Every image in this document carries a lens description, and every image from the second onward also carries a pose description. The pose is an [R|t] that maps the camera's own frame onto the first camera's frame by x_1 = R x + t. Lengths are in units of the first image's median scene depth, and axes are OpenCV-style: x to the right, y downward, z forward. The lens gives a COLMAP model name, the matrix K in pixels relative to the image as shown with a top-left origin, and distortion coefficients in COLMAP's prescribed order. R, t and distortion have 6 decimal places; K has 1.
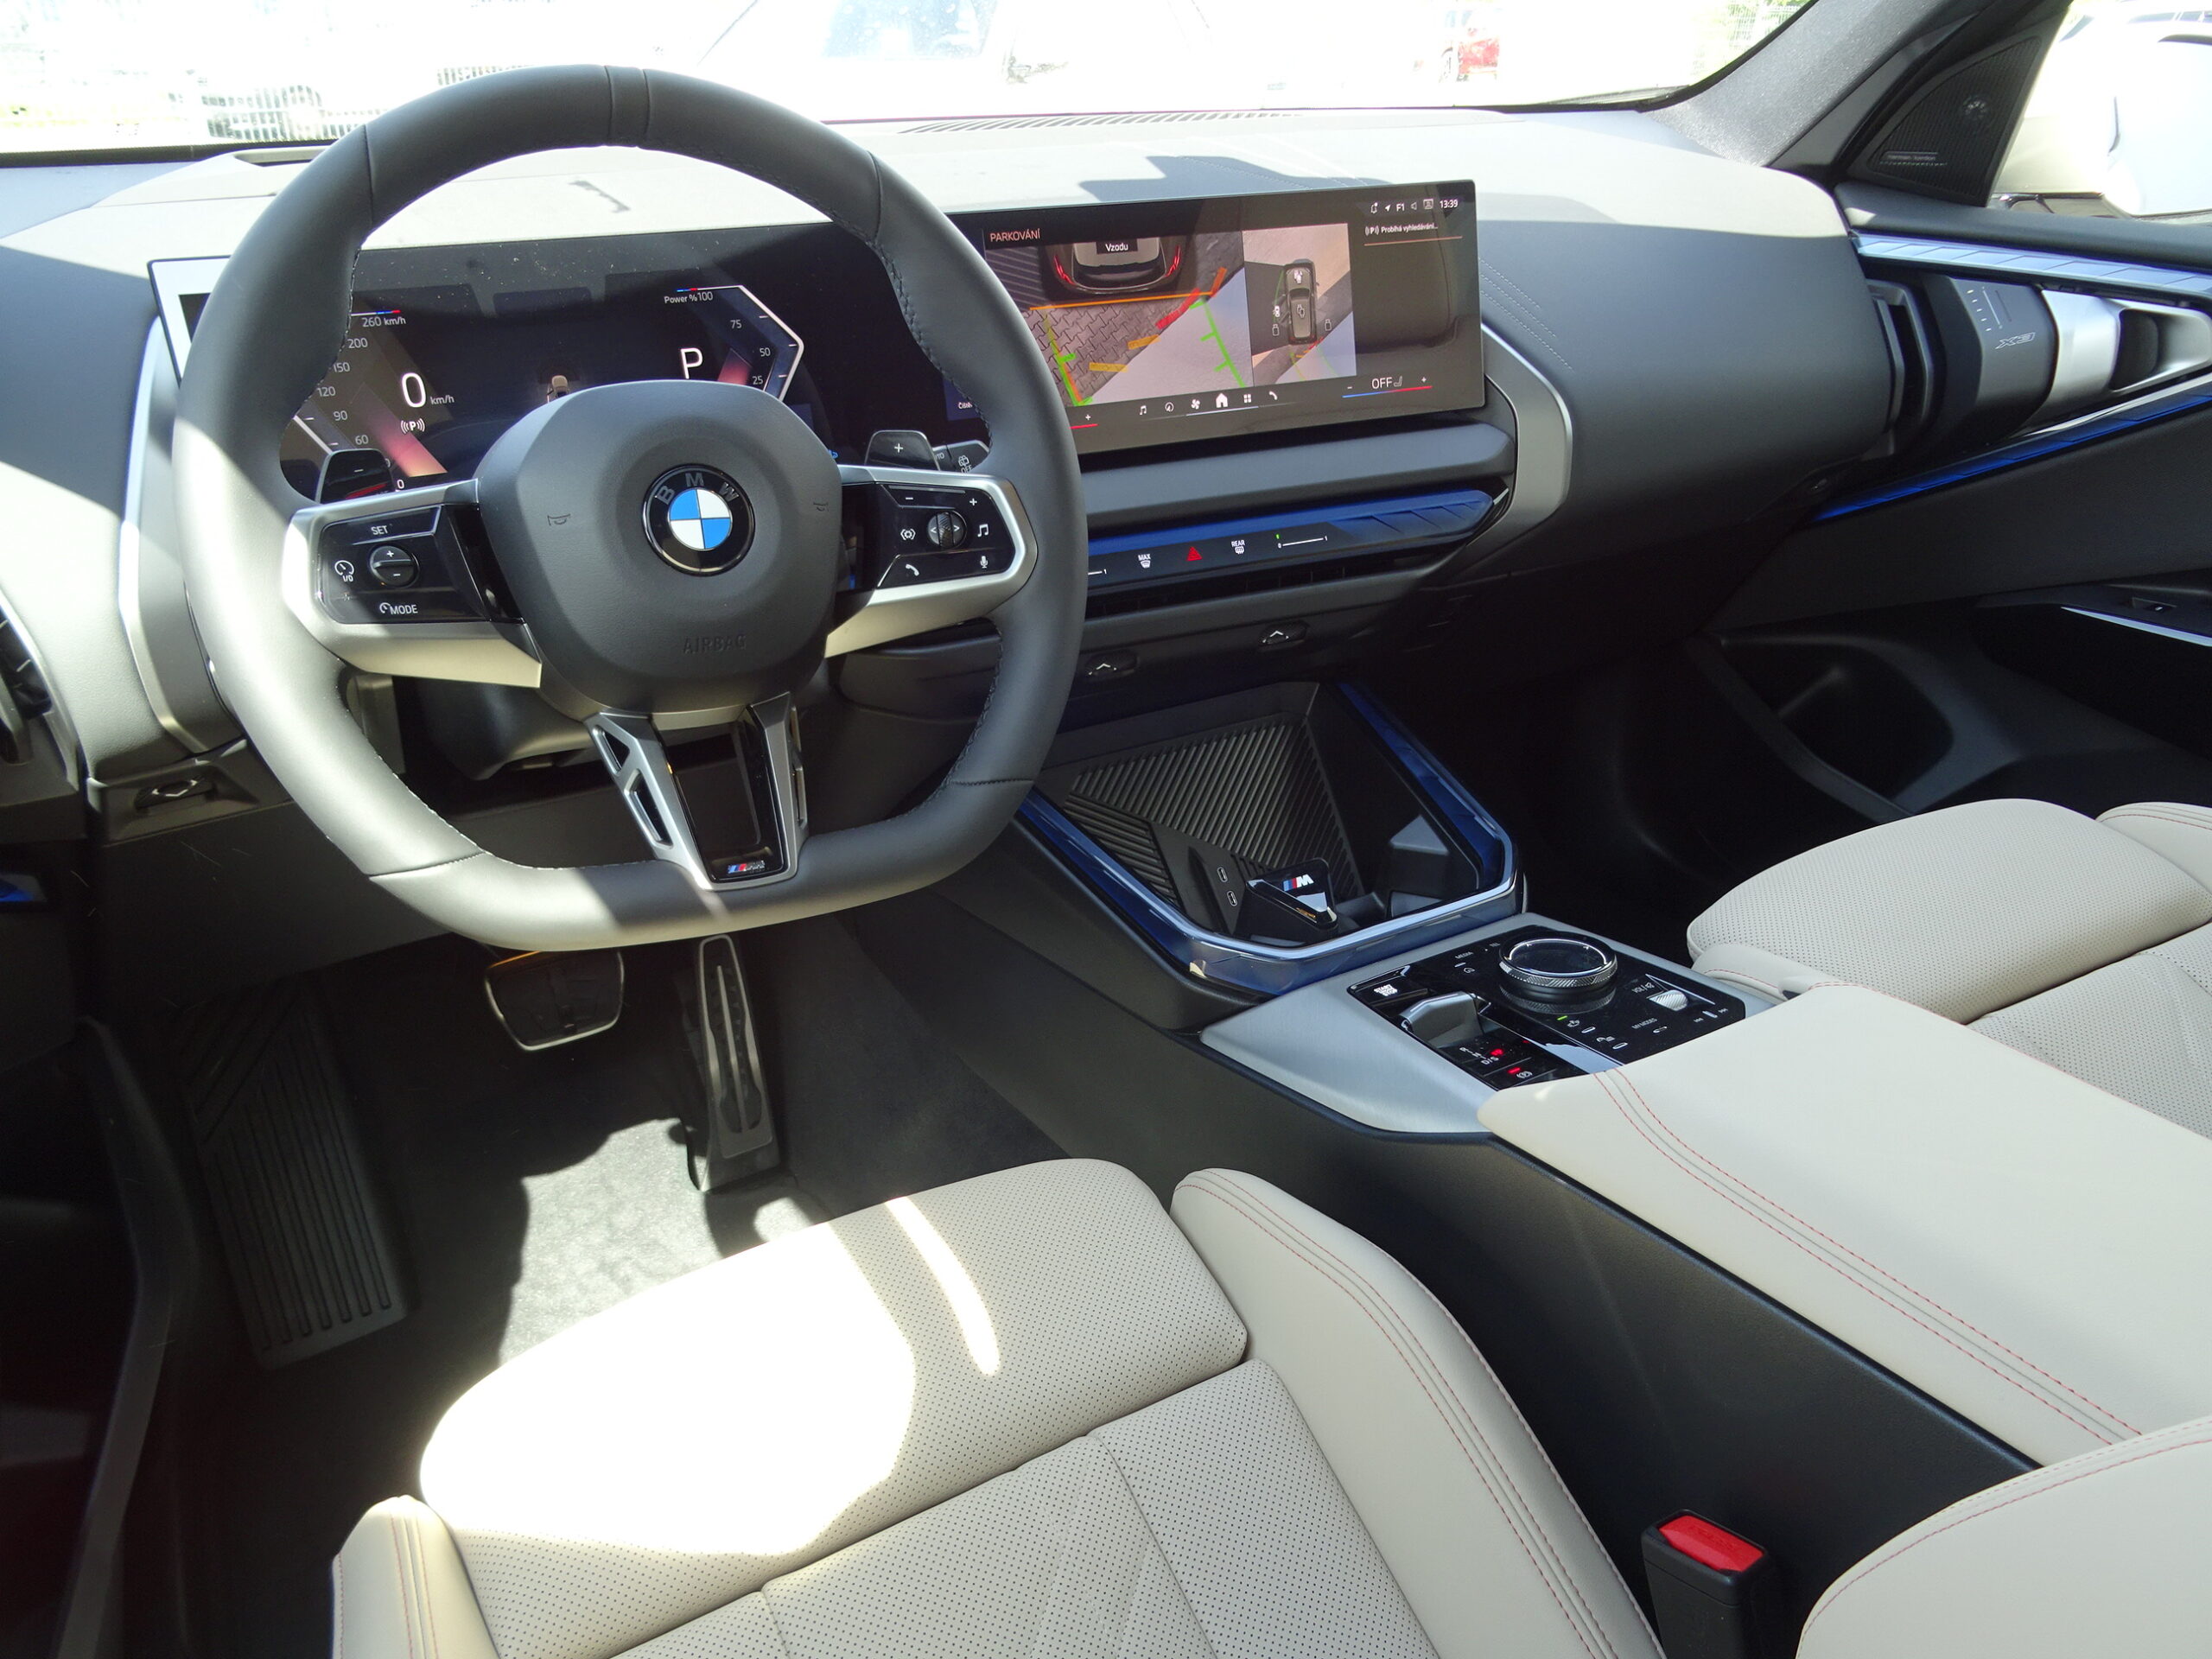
lens RADIAL K [[1571.2, 0, 1110.1], [0, 1571.2, 848.2], [0, 0, 1]] dist [-0.045053, 0.002638]
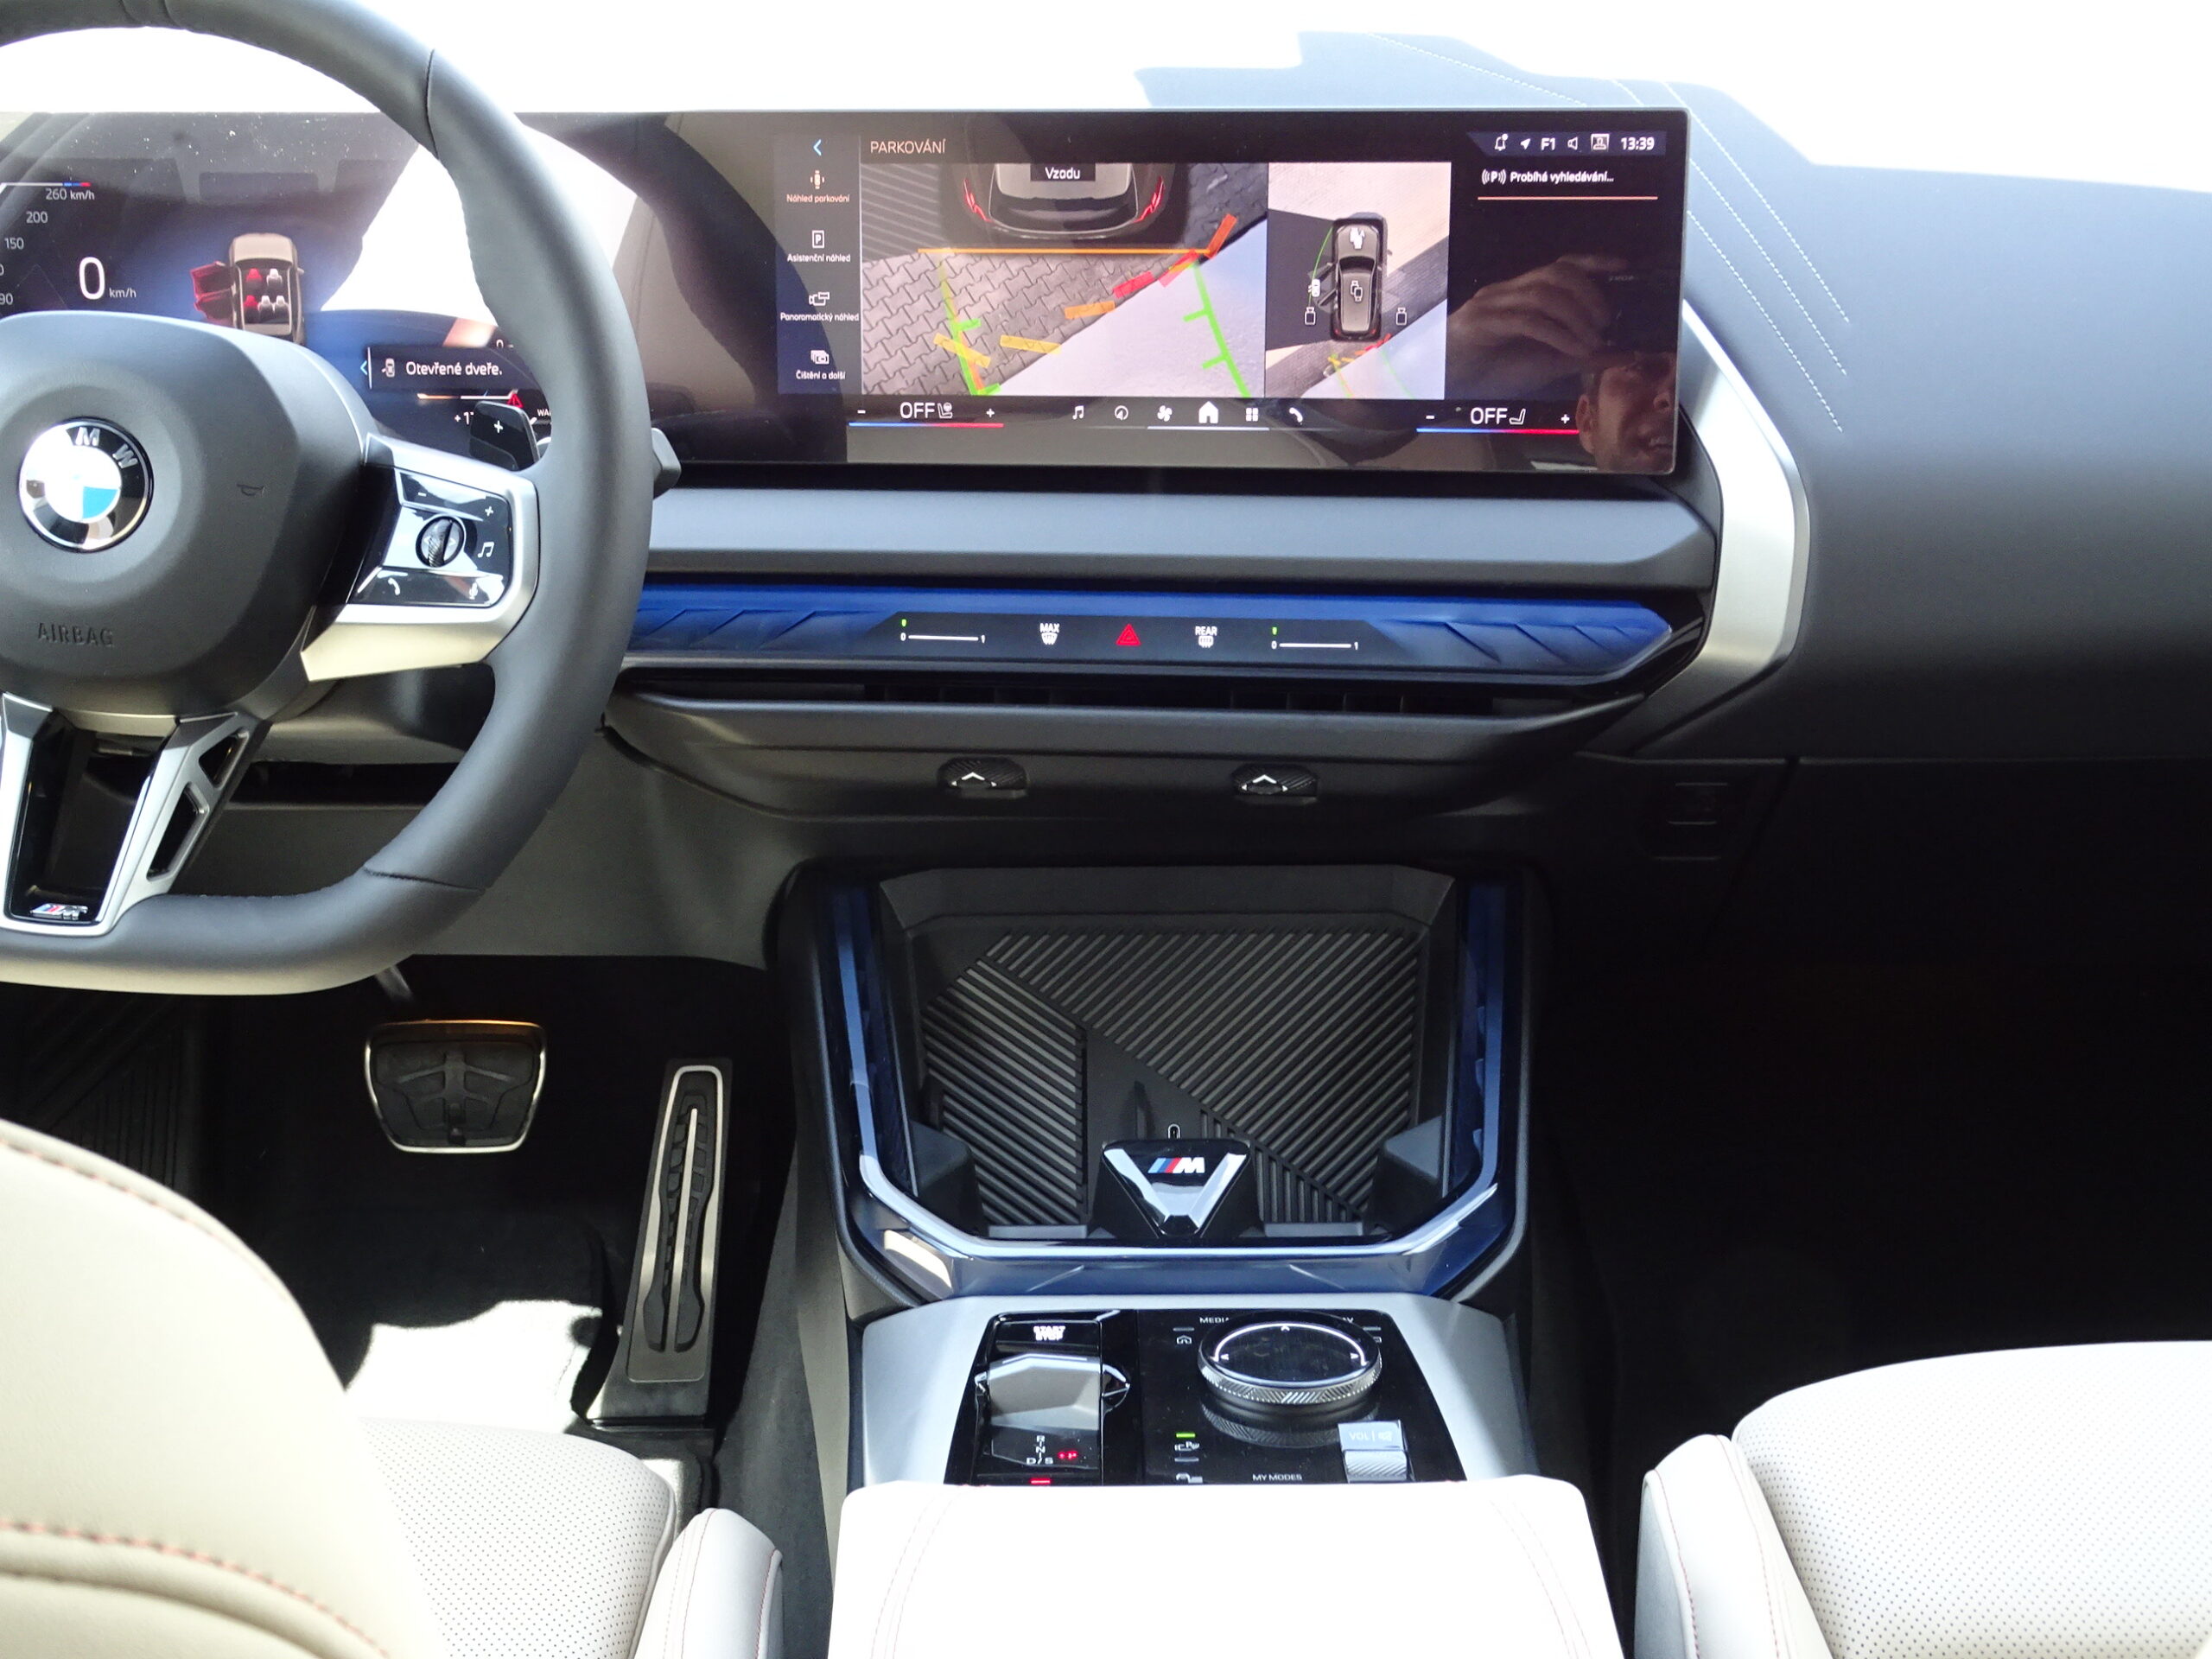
lens RADIAL K [[2732.6, 0, 1106.8], [0, 2732.6, 822.1], [0, 0, 1]] dist [-0.025897, 0.000000]
pose [[0.868278, 0.194252, -0.456463, 0.587235], [-0.229824, 0.972958, -0.023116, -0.084184], [0.439629, 0.124977, 0.889442, -0.009459]]
